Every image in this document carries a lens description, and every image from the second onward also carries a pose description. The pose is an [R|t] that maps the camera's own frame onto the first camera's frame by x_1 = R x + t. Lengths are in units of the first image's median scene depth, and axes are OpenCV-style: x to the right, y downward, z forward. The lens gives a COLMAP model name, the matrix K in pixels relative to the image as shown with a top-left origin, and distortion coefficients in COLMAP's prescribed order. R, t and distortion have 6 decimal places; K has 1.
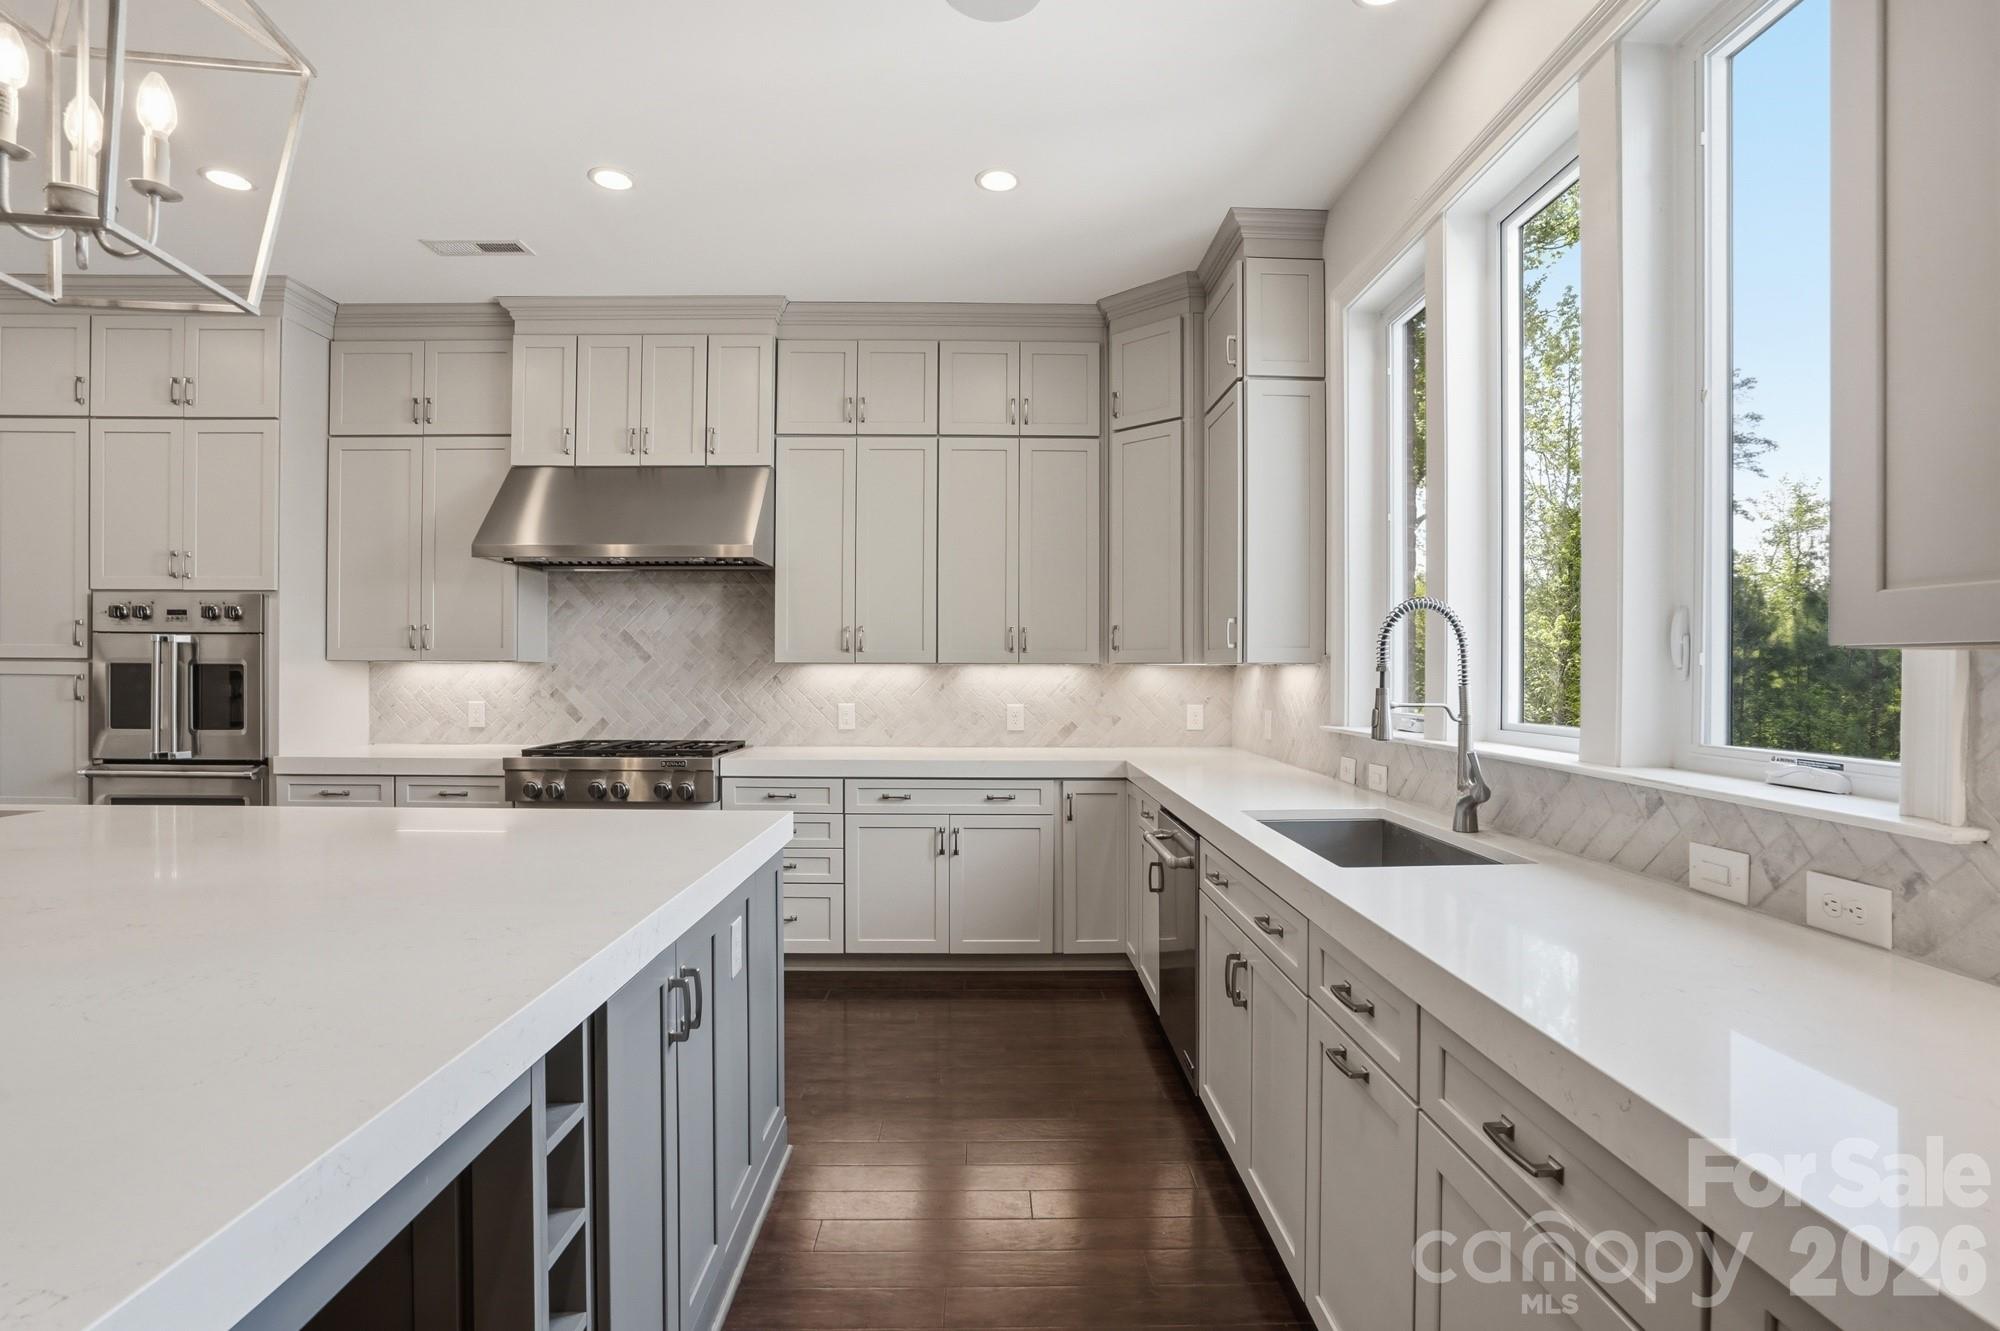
lens RADIAL K [[933.1, 0, 1000.0], [0, 933.1, 665.5], [0, 0, 1]] dist [-0.045863, 0.016866]
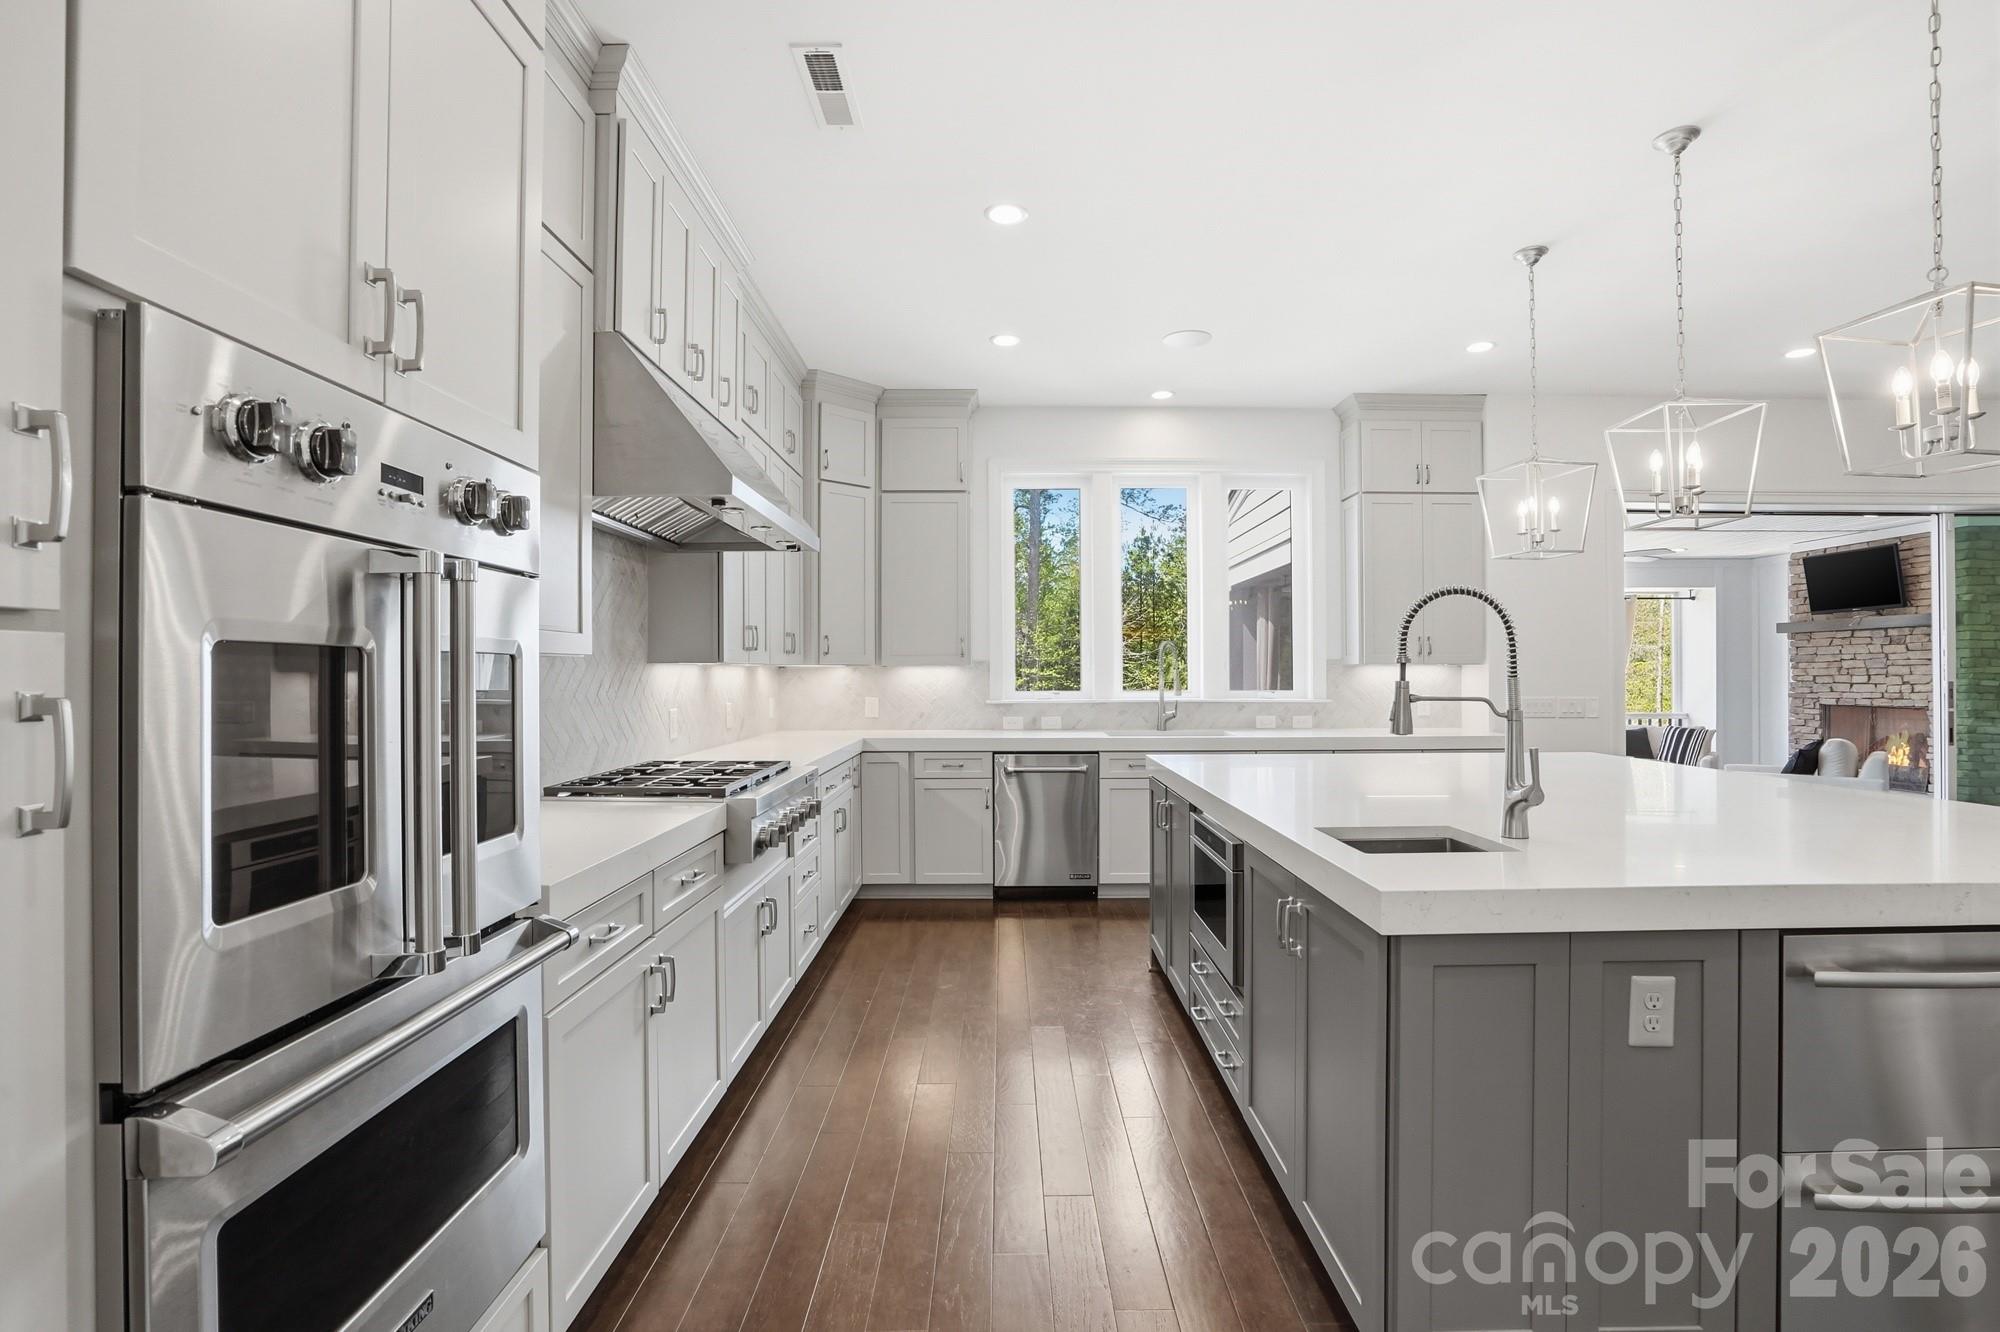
lens RADIAL K [[933.1, 0, 1000.0], [0, 933.1, 666.0], [0, 0, 1]] dist [-0.045863, 0.016866]
pose [[0.014826, 0.004139, 0.999882, -1.151457], [-0.001271, 0.999991, -0.004120, 0.004163], [-0.999889, -0.001210, 0.014831, 0.759521]]
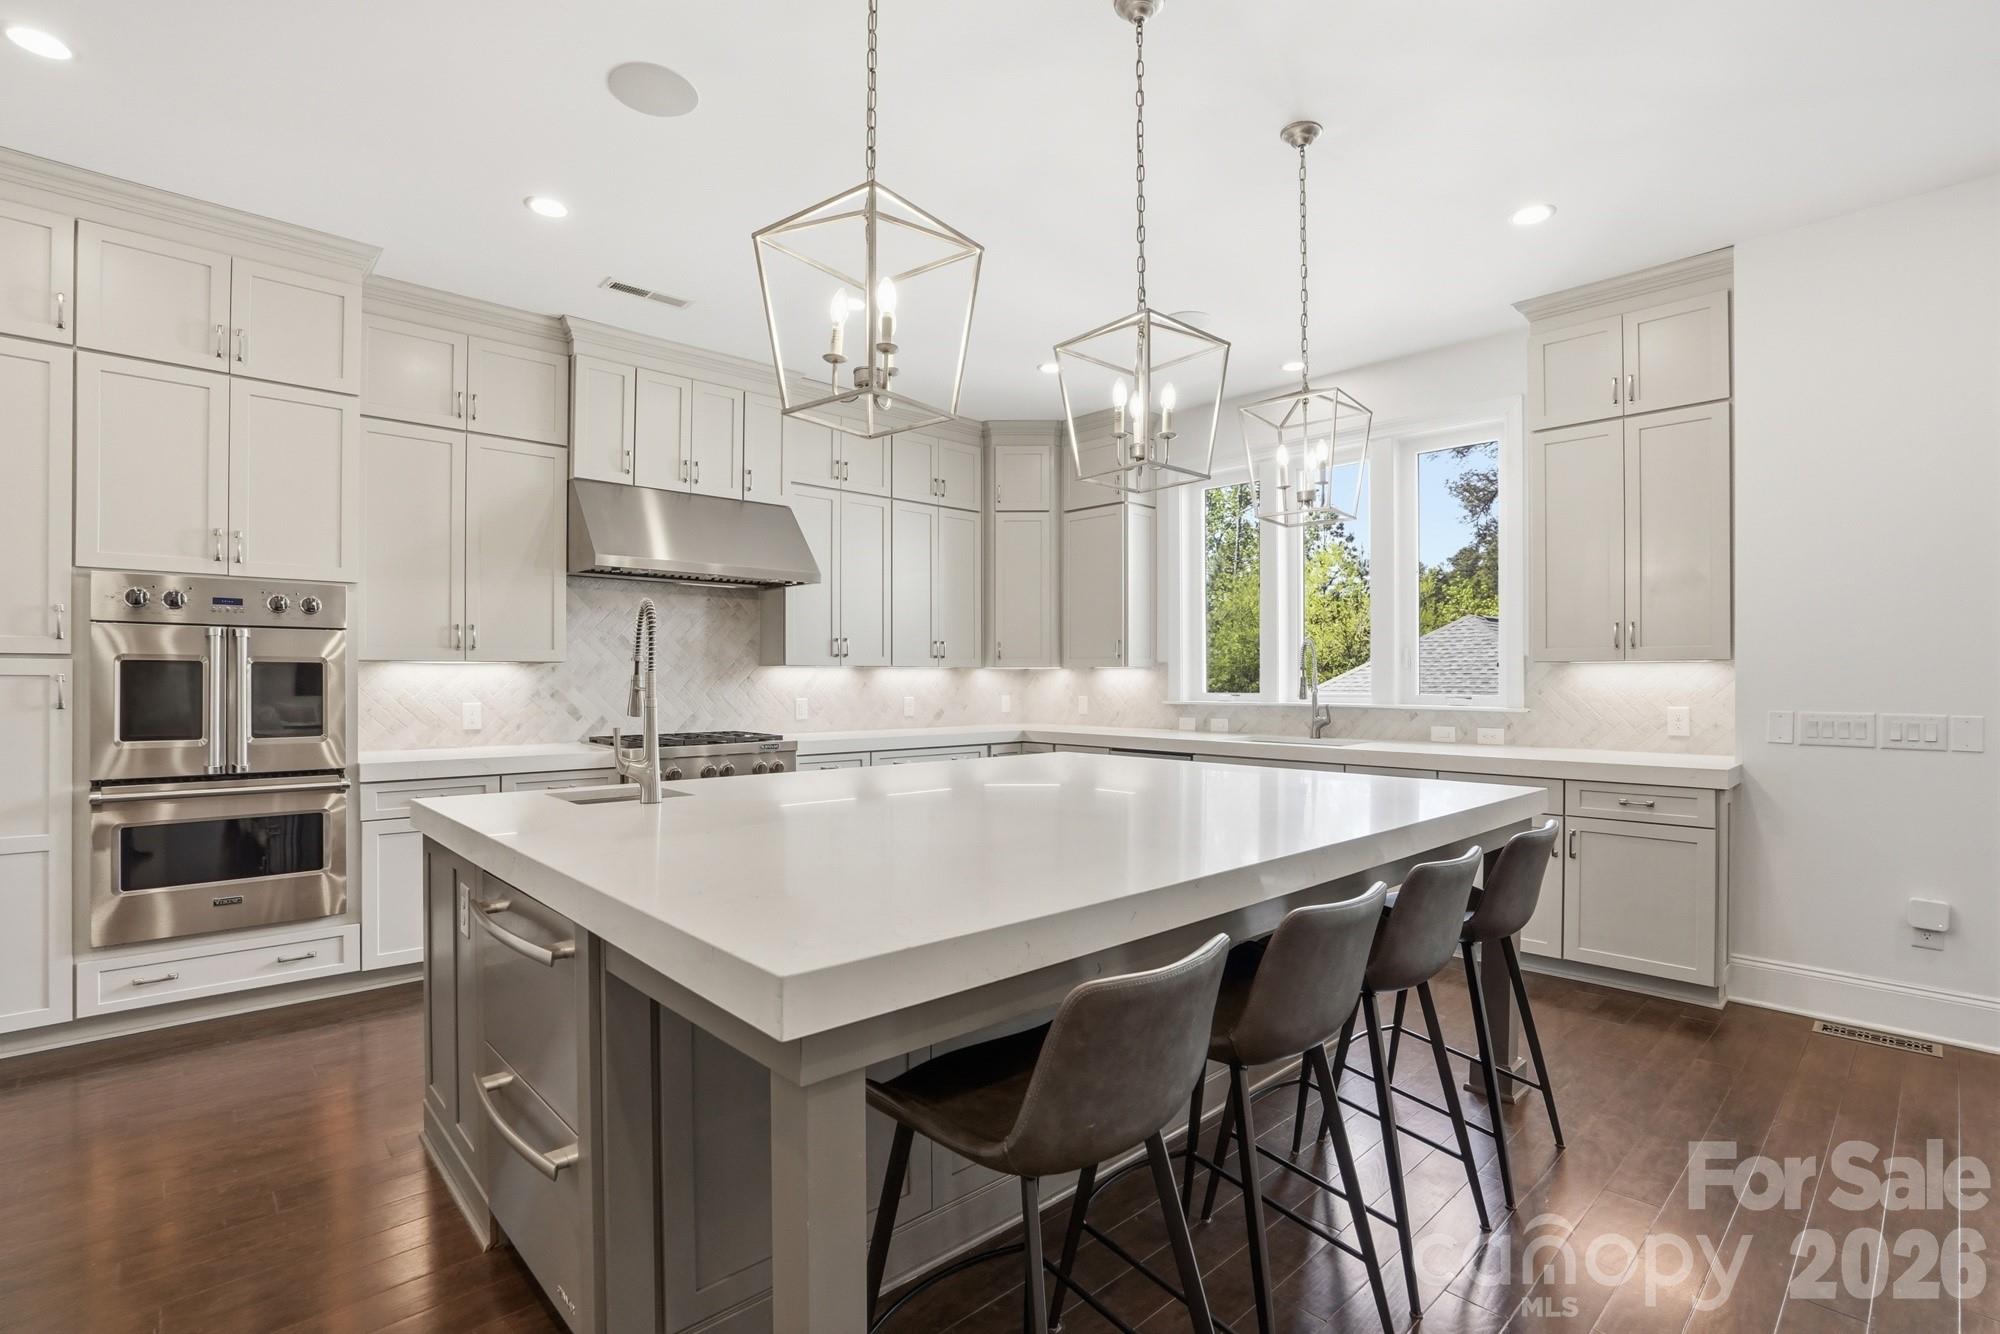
lens RADIAL K [[942.0, 0, 1011.4], [0, 942.0, 670.3], [0, 0, 1]] dist [-0.028516, -0.000256]
pose [[0.738740, 0.002520, 0.673986, -0.897082], [0.000126, 0.999992, -0.003878, 0.008787], [-0.673991, 0.002950, 0.738734, -0.131239]]
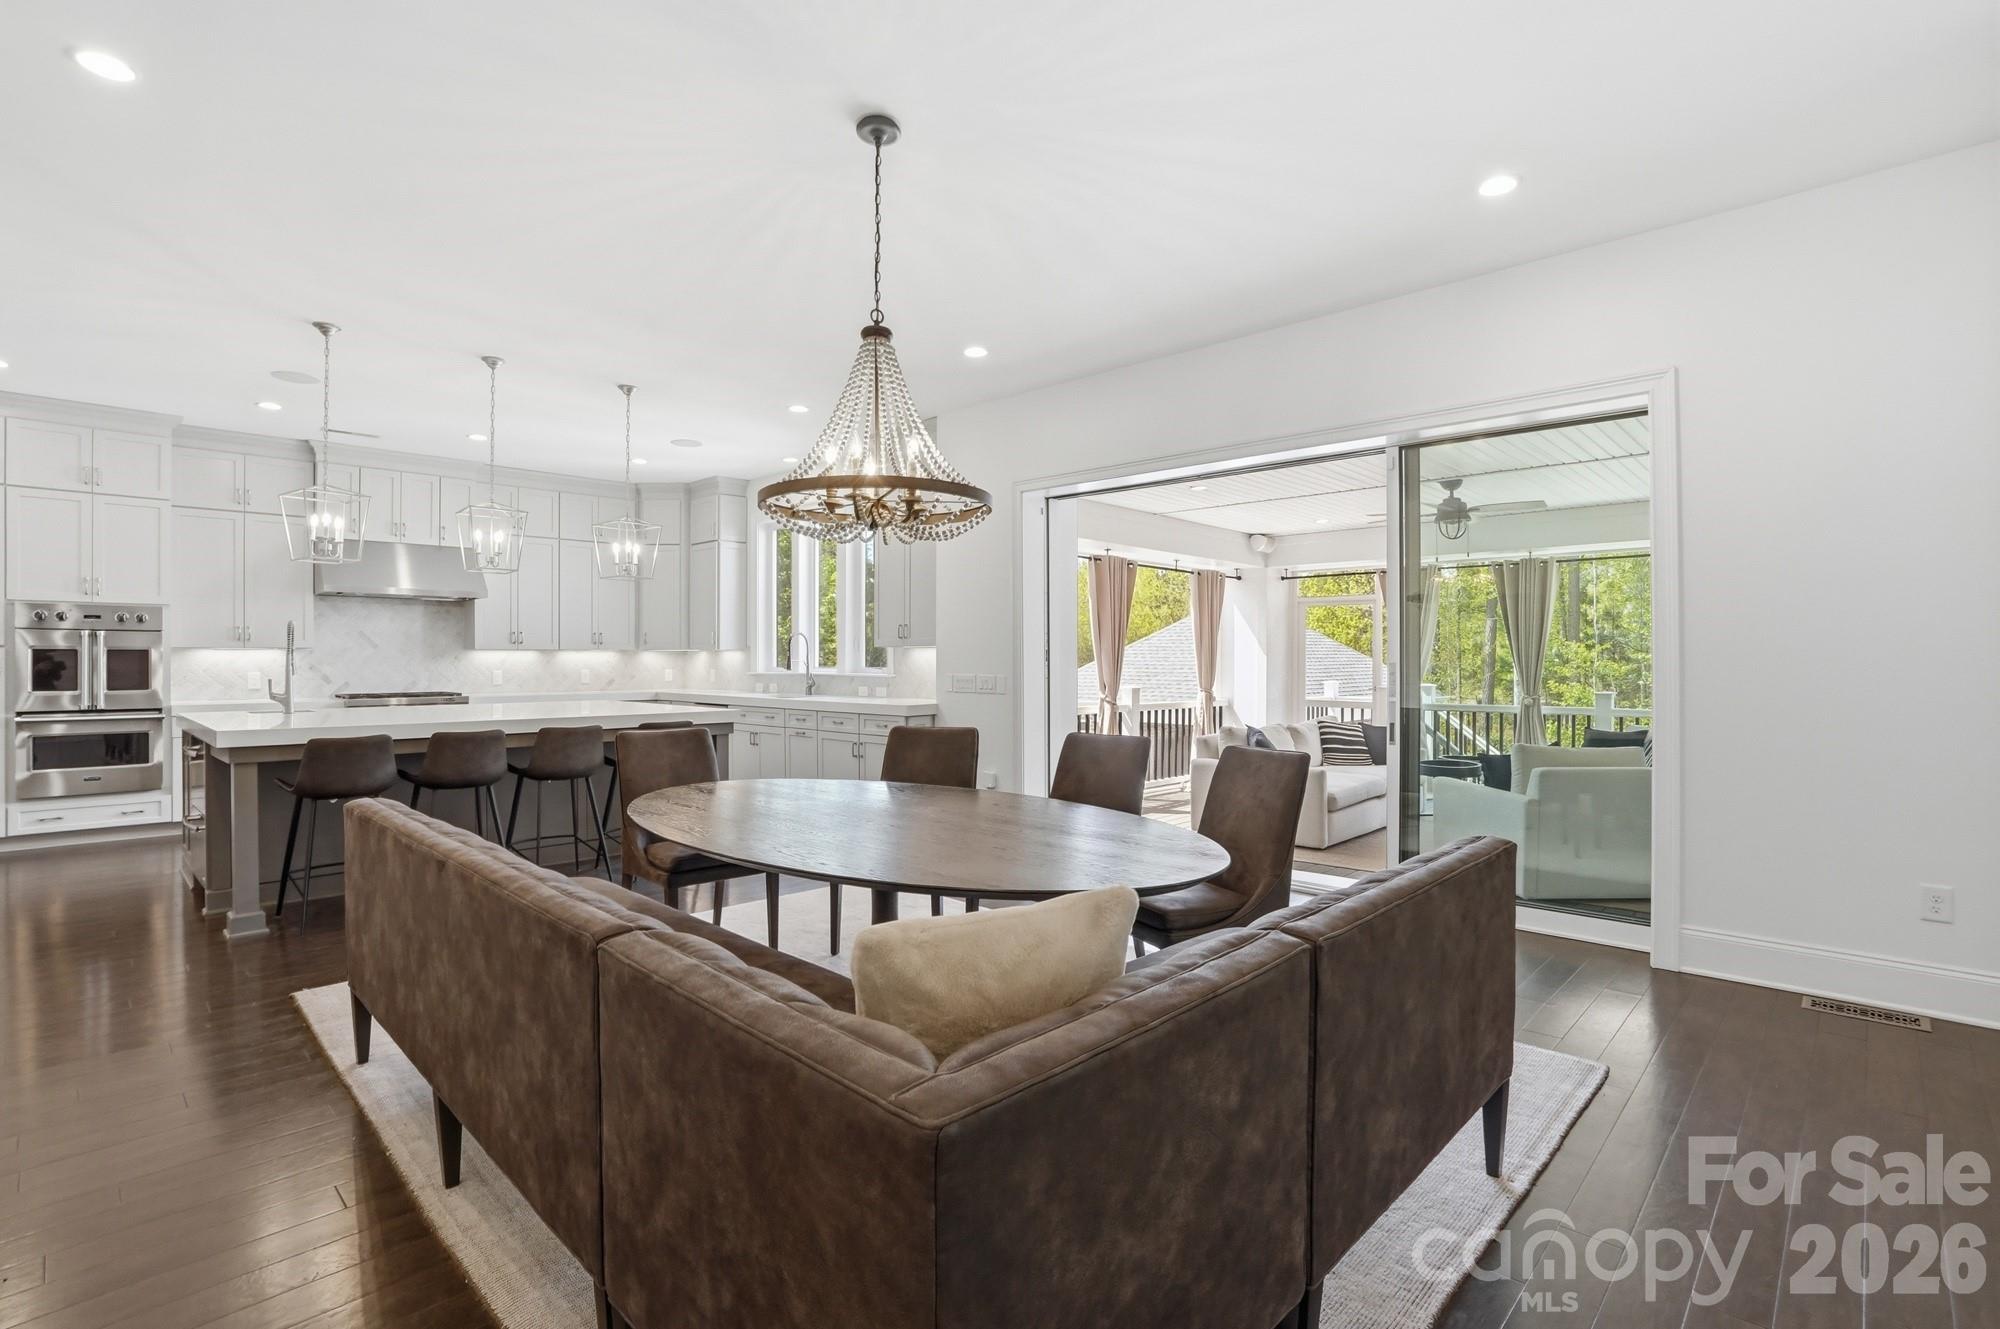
lens RADIAL K [[915.0, 0, 965.6], [0, 915.0, 655.9], [0, 0, 1]] dist [-0.018229, 0.000043]
pose [[0.723576, -0.003386, 0.690237, -0.841200], [0.002633, 0.999994, 0.002145, 0.009265], [-0.690240, 0.000265, 0.723580, -1.117740]]
